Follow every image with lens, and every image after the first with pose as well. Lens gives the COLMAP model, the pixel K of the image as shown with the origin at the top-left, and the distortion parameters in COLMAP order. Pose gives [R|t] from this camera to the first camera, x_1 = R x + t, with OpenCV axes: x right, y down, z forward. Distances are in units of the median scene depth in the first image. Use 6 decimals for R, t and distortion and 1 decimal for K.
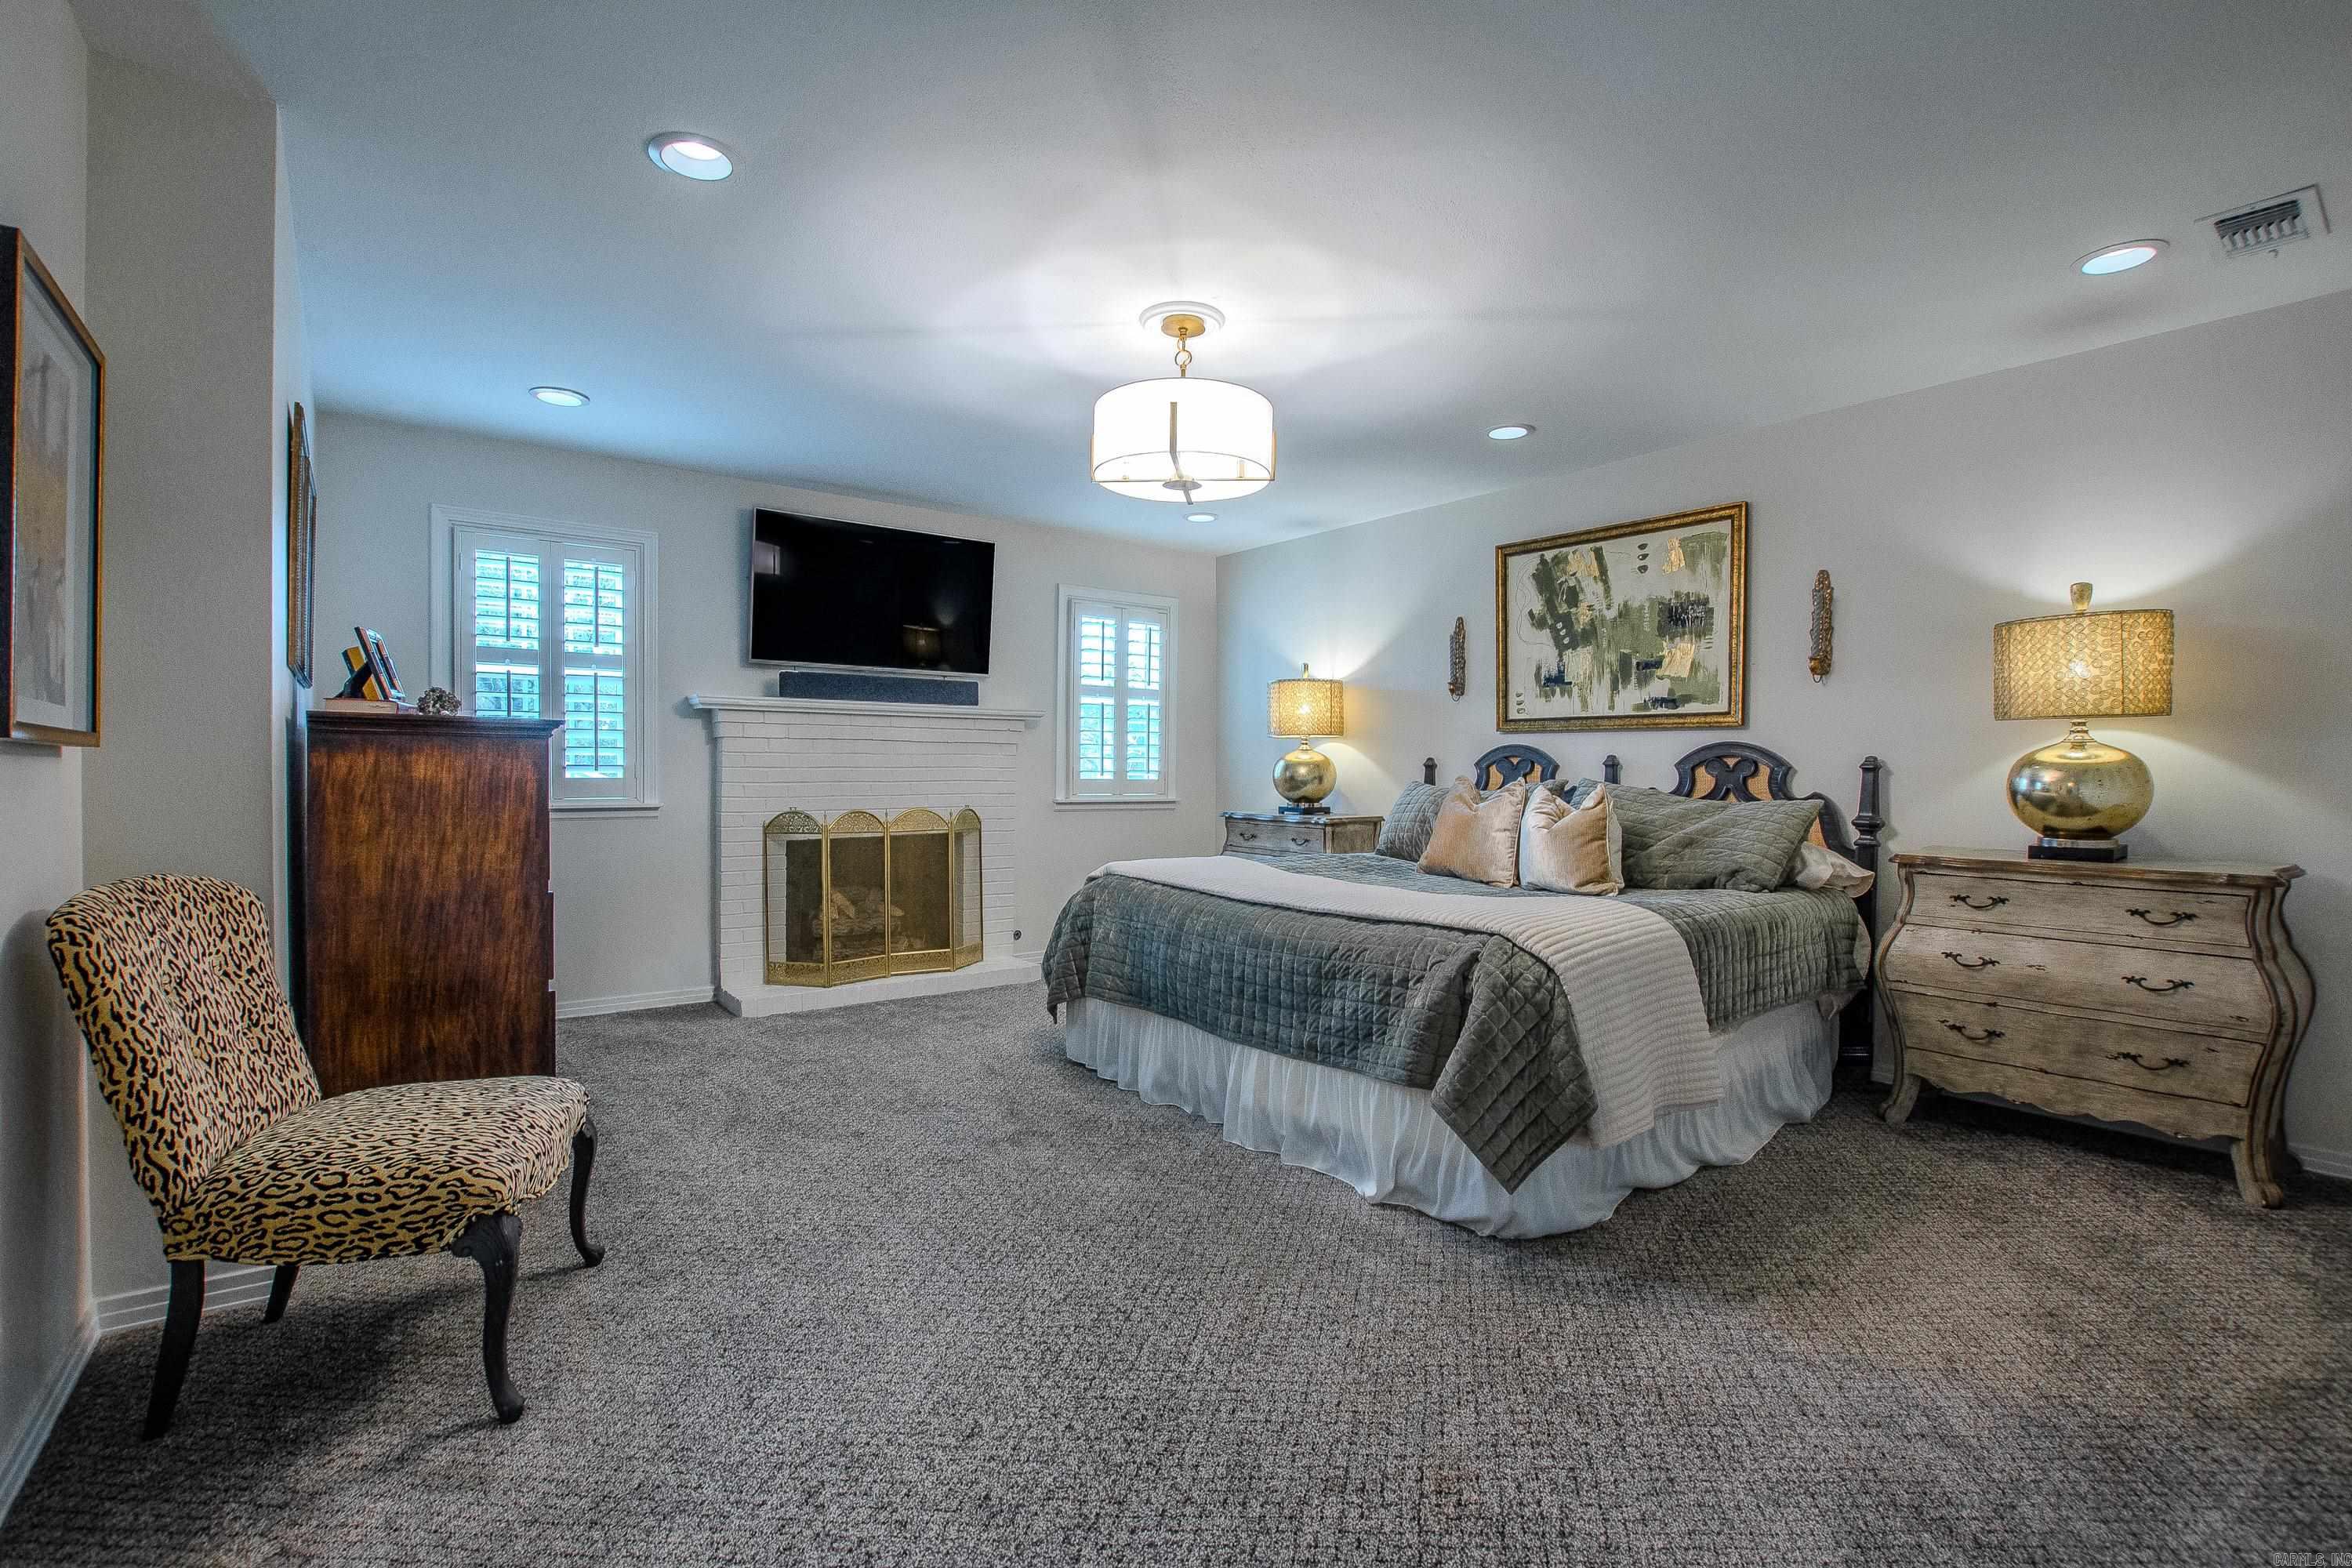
lens RADIAL K [[1029.4, 0, 1175.2], [0, 1029.4, 783.8], [0, 0, 1]] dist [0.000085, -0.000166]
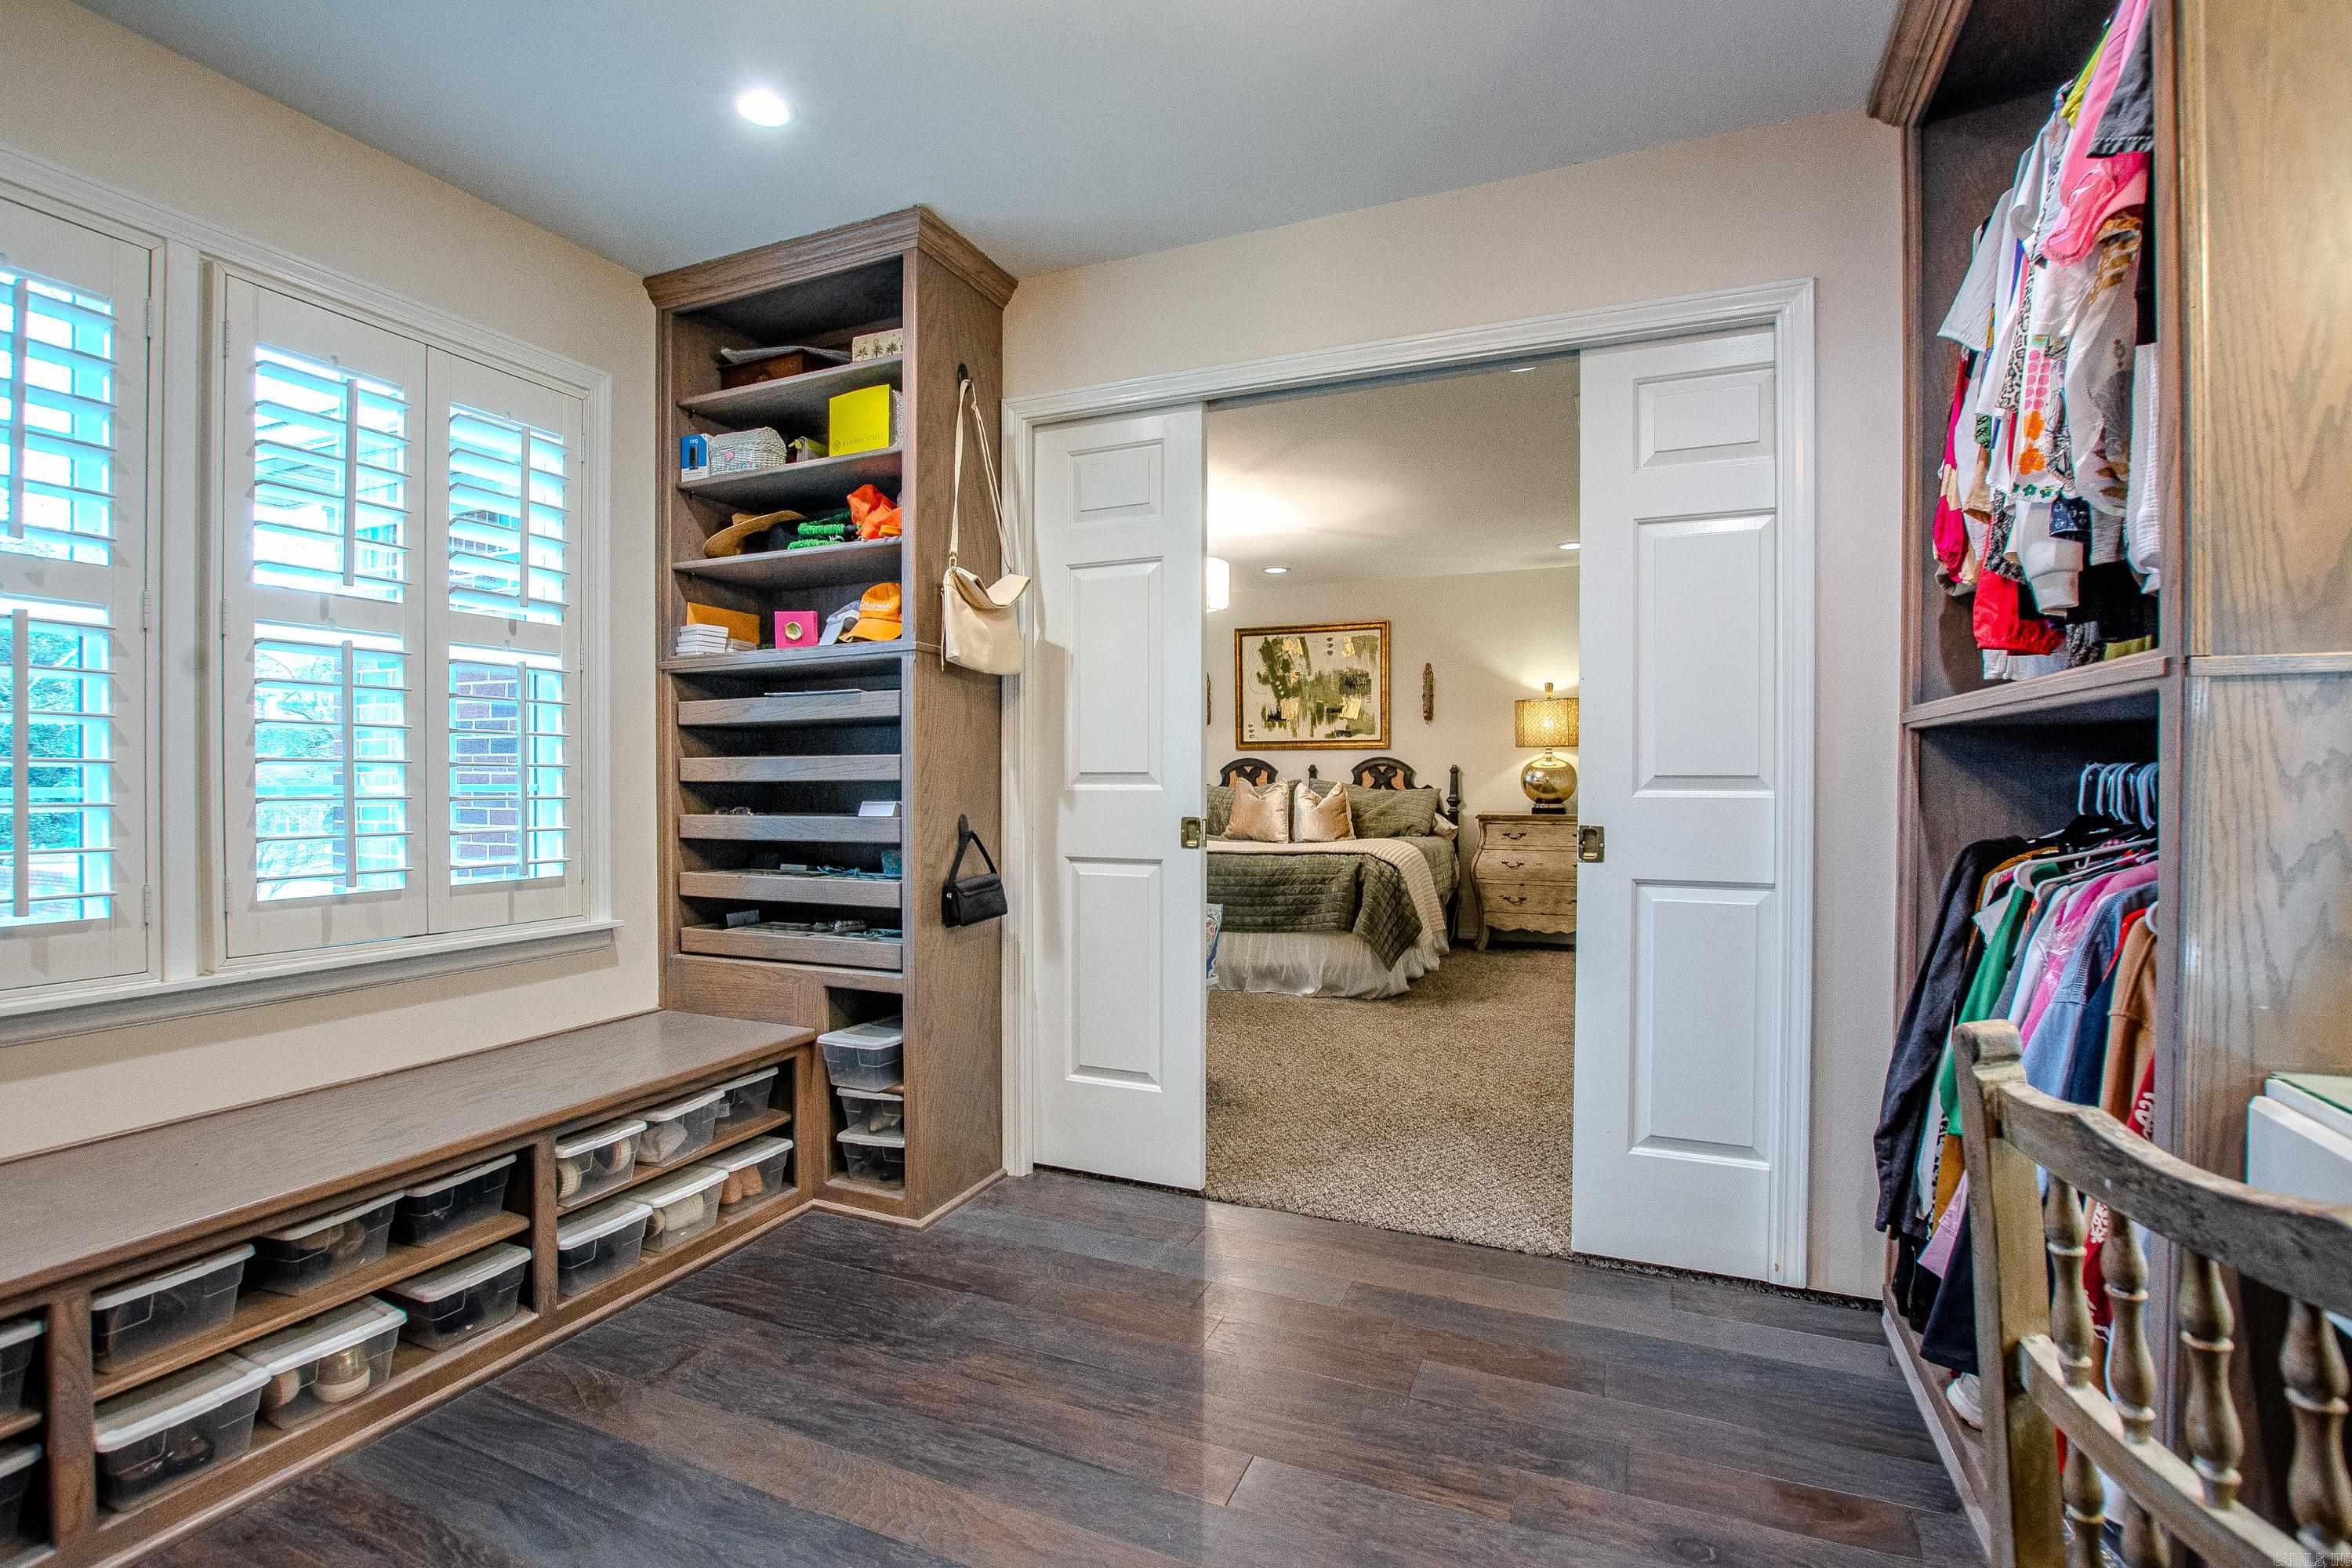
lens RADIAL K [[1029.4, 0, 1185.5], [0, 1029.4, 779.7], [0, 0, 1]] dist [0.000085, -0.000166]
pose [[0.880910, -0.011576, 0.473143, -0.578562], [0.017479, 0.999815, -0.008080, 0.006051], [-0.472962, 0.015387, 0.880949, -0.376283]]
